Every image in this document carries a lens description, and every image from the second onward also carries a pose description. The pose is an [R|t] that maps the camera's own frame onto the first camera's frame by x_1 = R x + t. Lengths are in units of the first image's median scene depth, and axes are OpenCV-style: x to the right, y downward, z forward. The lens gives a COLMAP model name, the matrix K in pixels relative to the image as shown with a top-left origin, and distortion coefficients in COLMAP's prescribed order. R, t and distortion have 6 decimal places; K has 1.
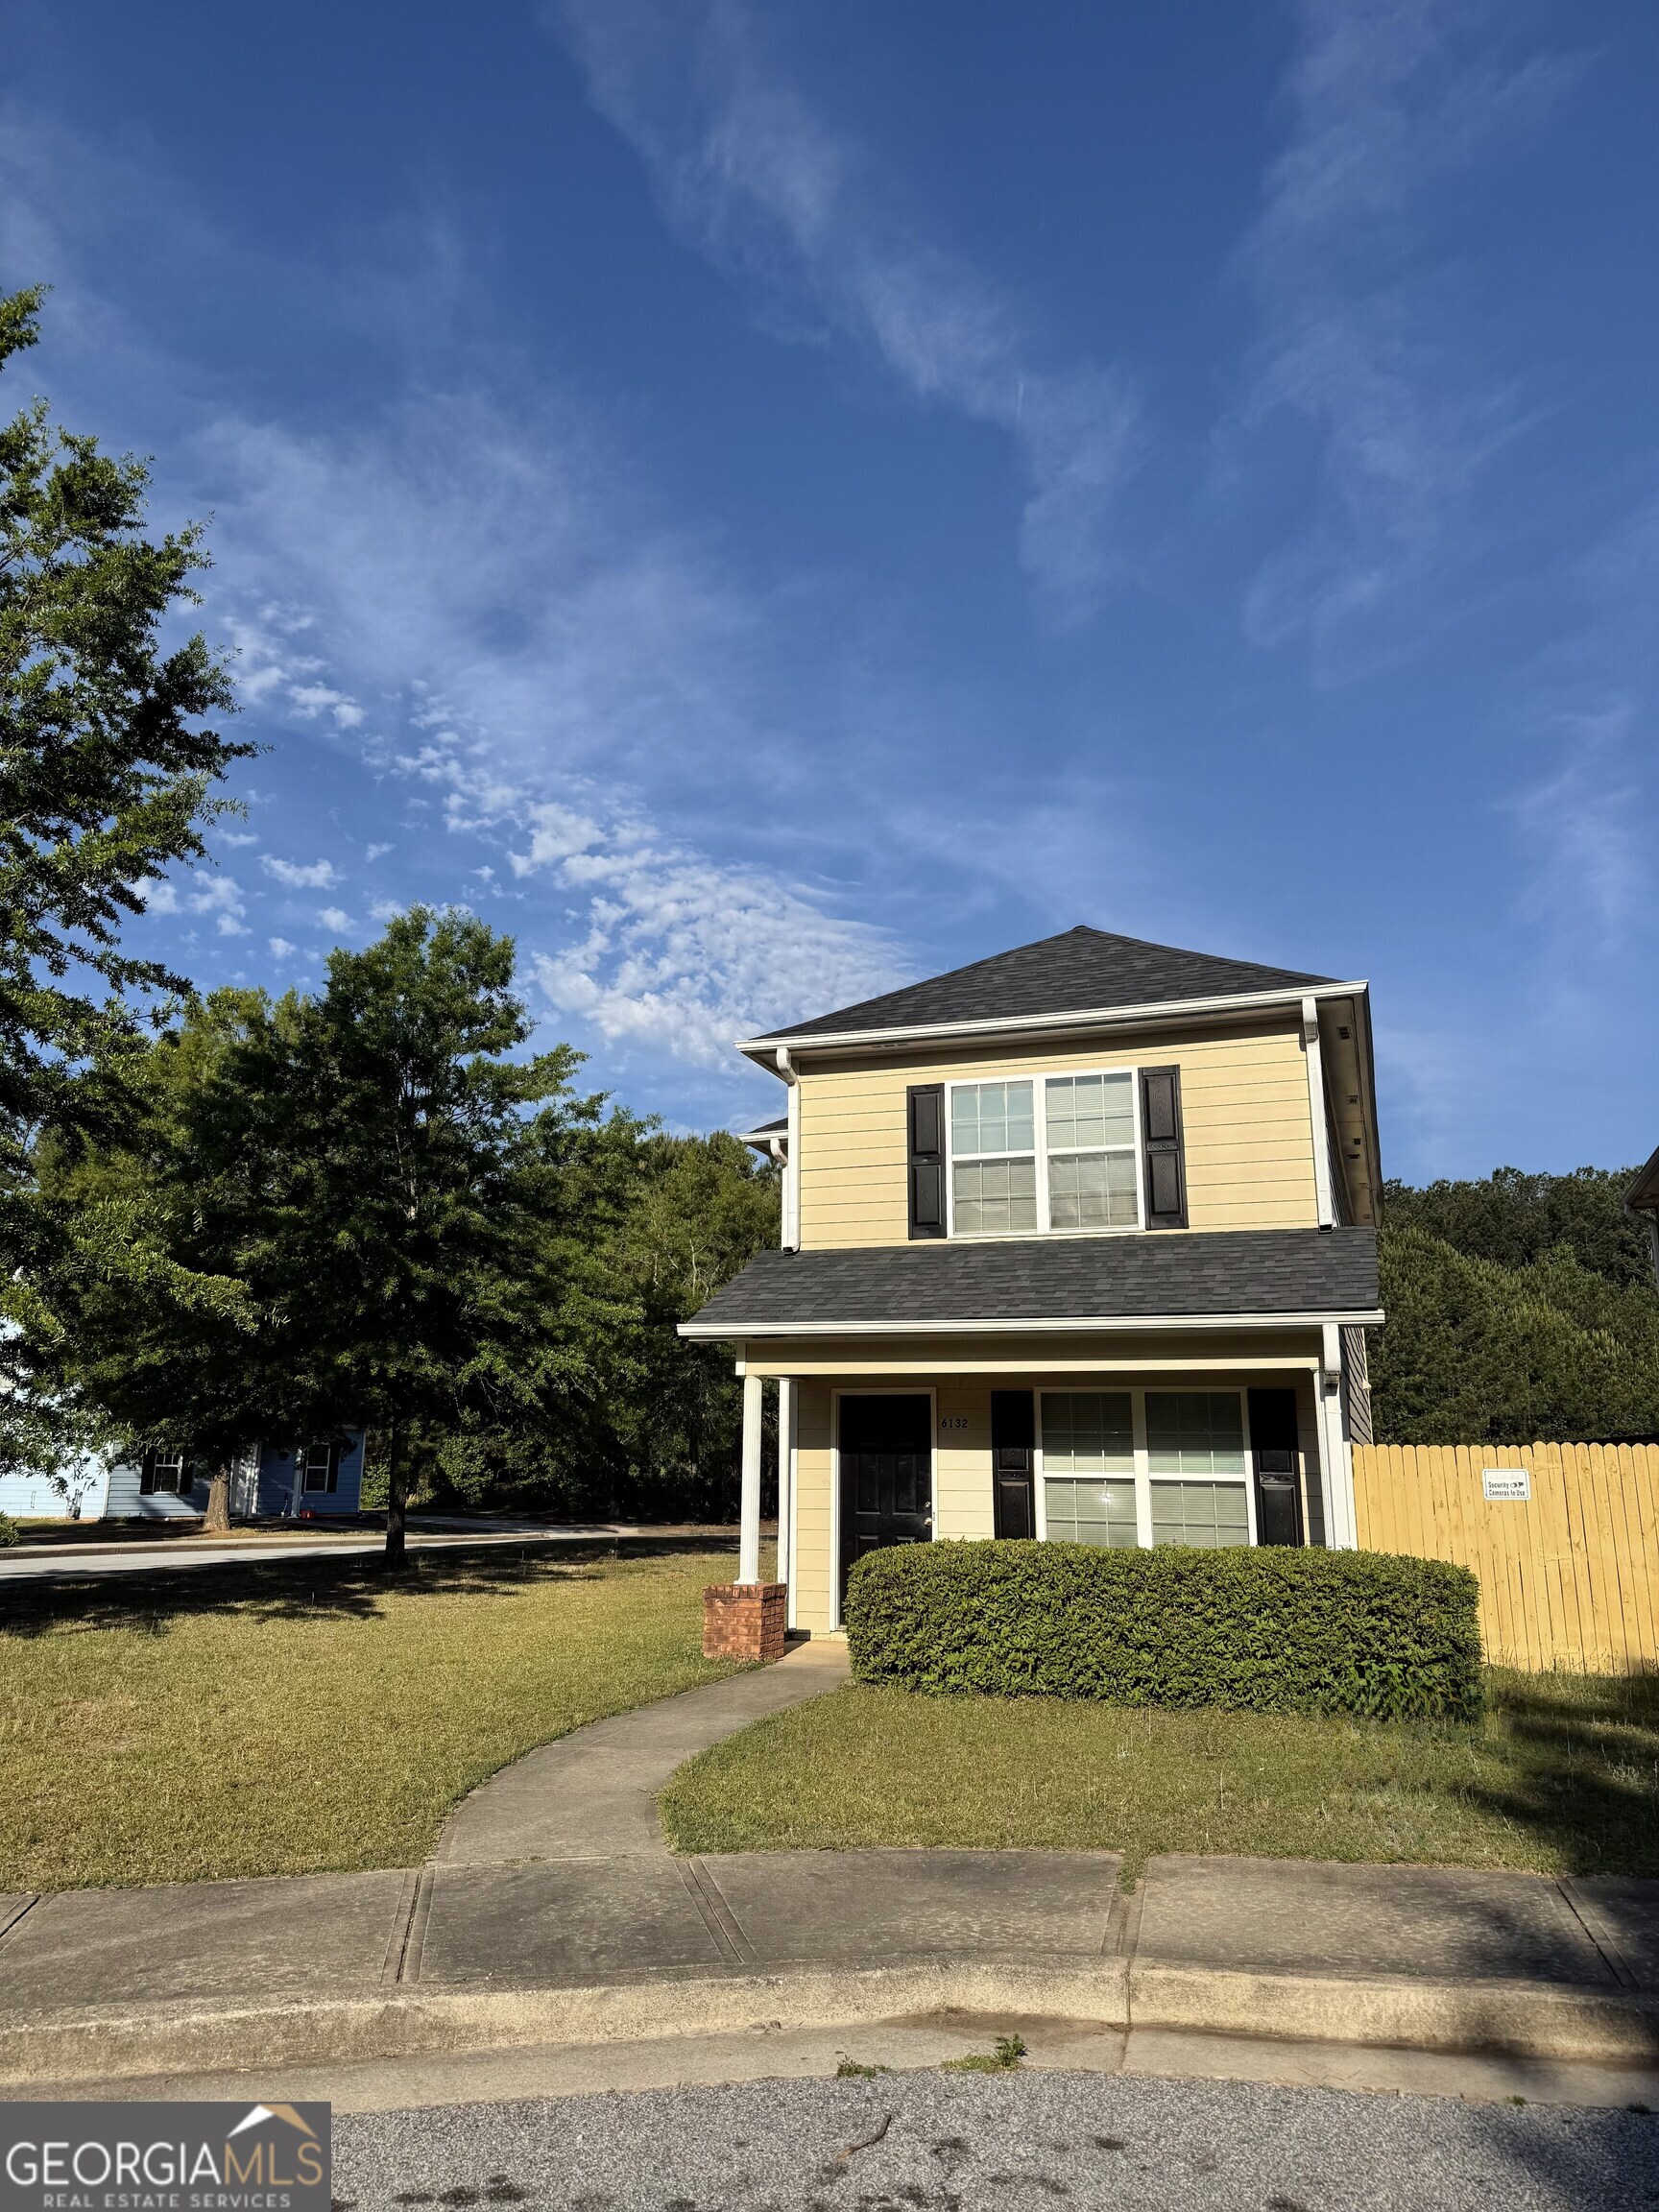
lens RADIAL K [[1583.7, 0, 829.9], [0, 1583.7, 1105.0], [0, 0, 1]] dist [0.055129, -0.007620]
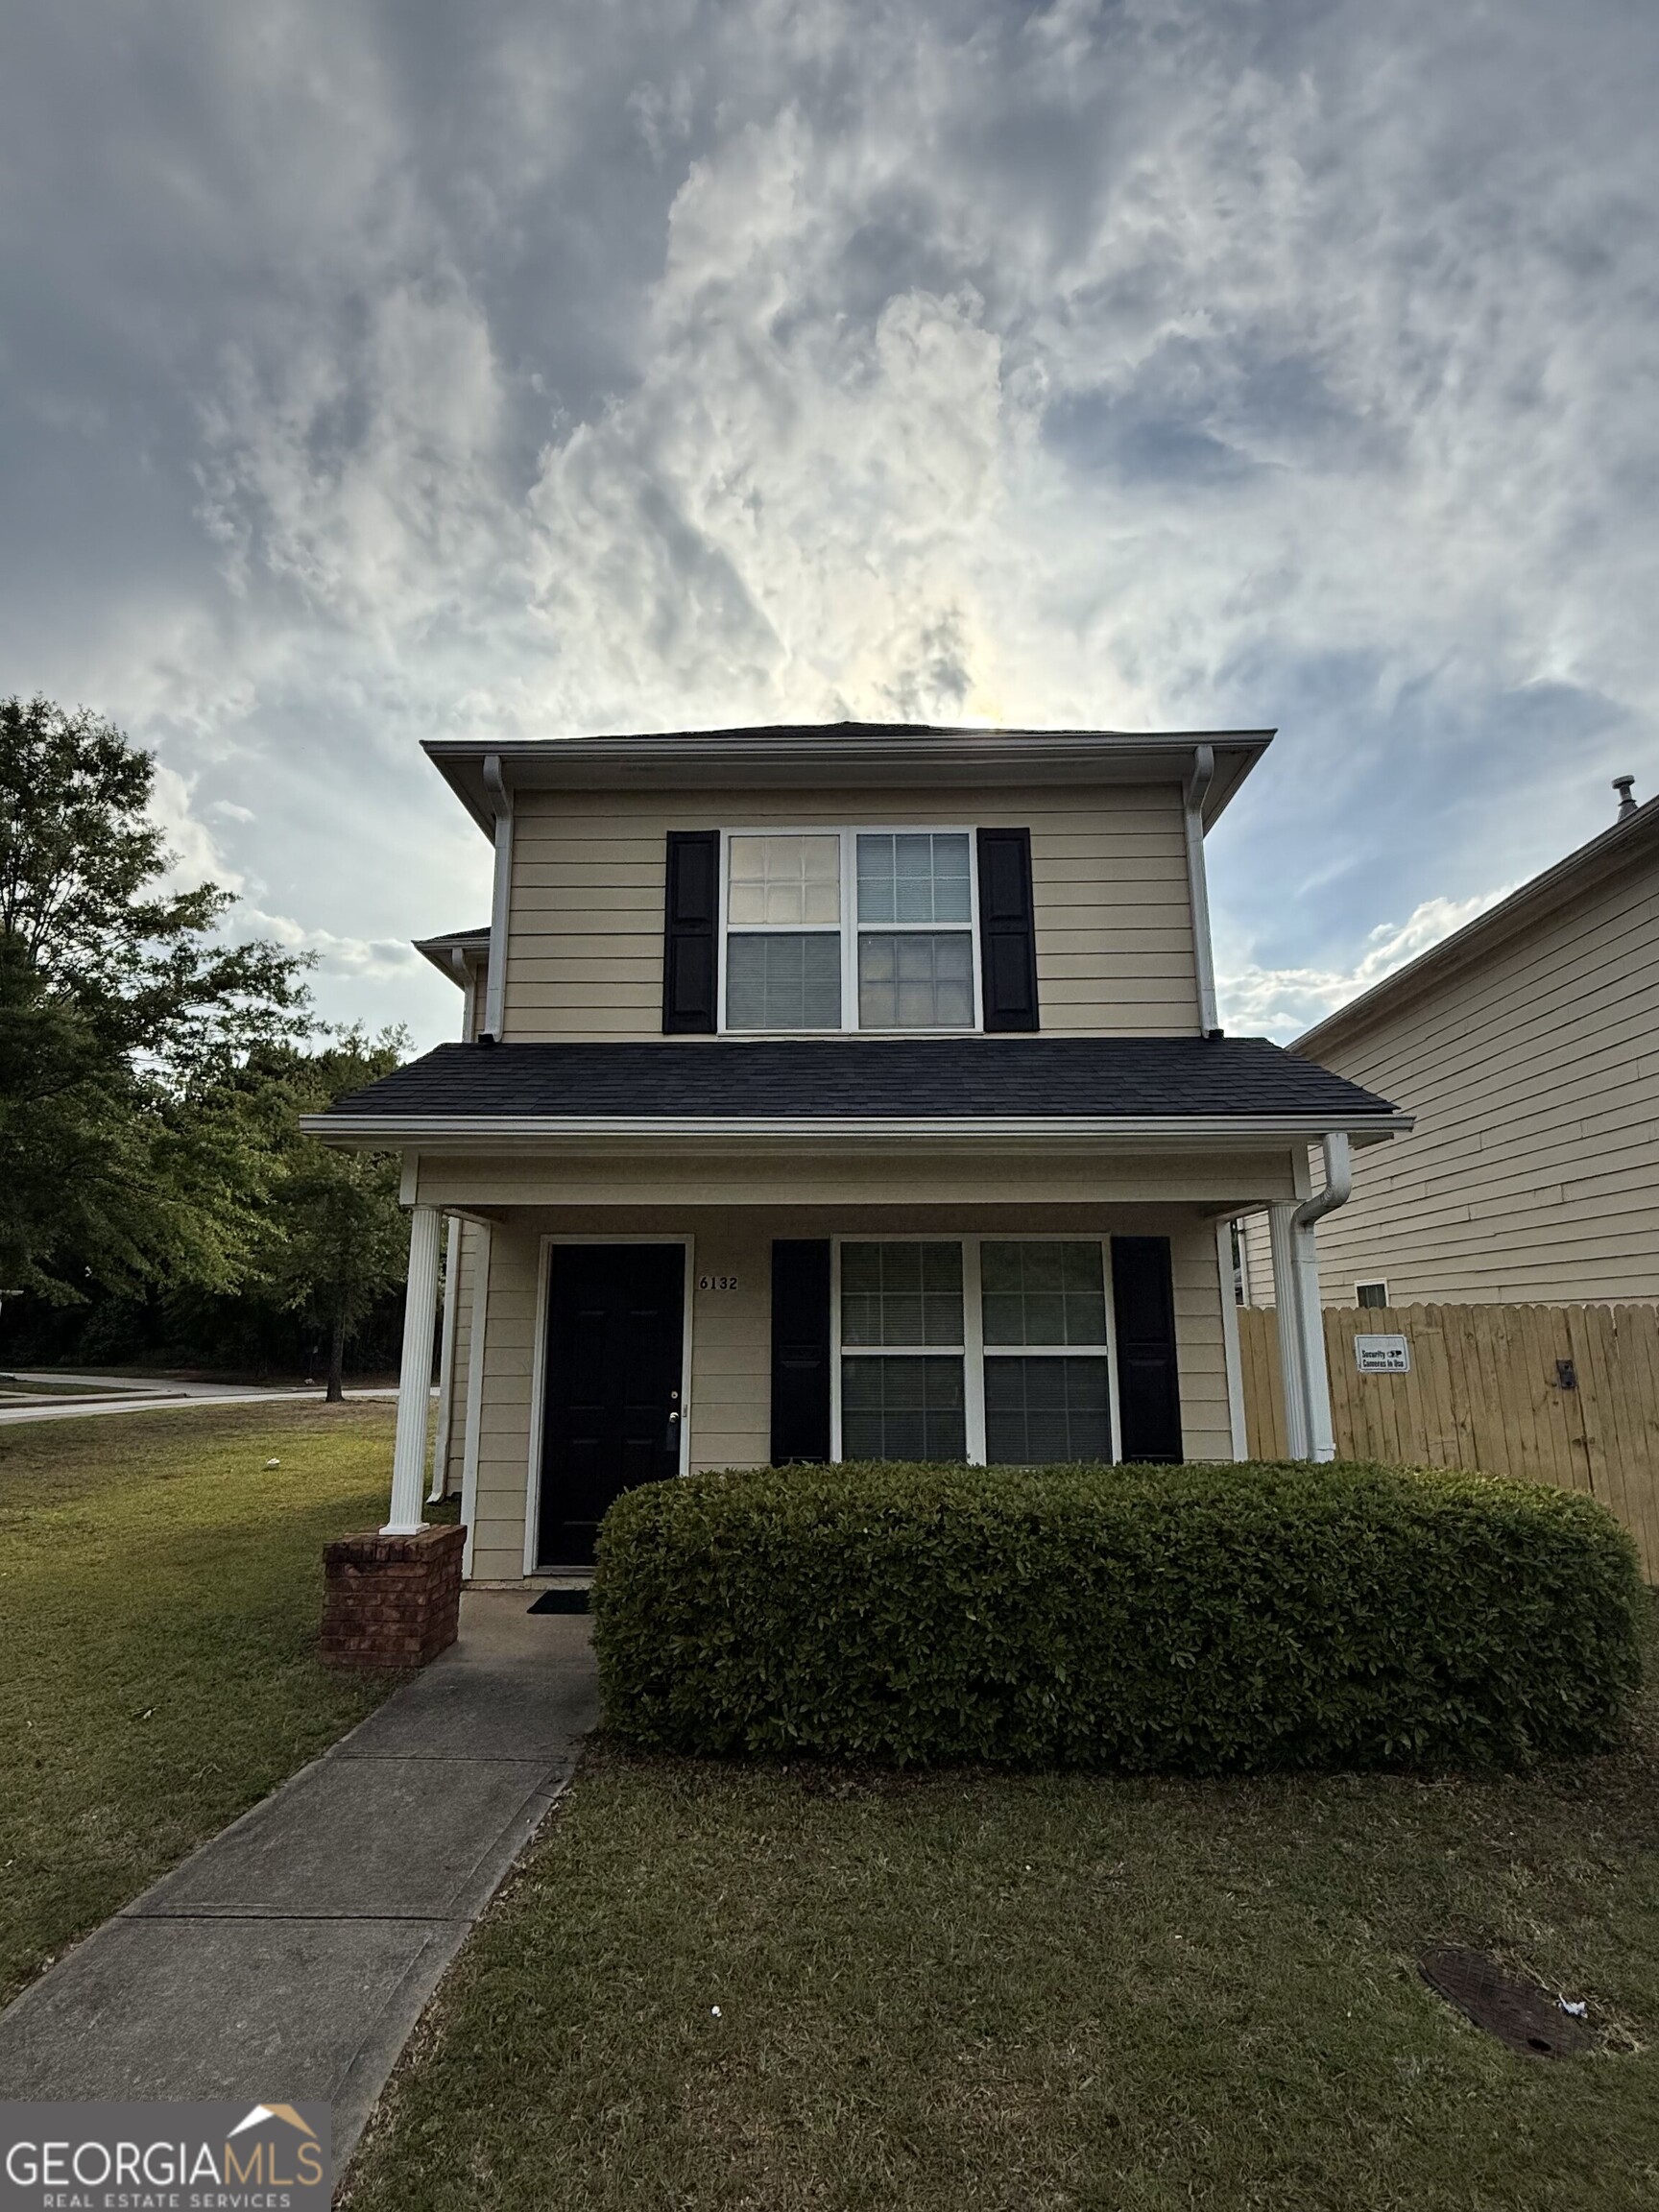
lens RADIAL K [[1097.9, 0, 832.1], [0, 1097.9, 1107.3], [0, 0, 1]] dist [-0.015119, -0.000645]
pose [[0.945892, 0.059336, 0.319011, -0.036740], [-0.066968, 0.997670, 0.012999, 0.111181], [-0.317496, -0.033660, 0.947662, 0.515179]]
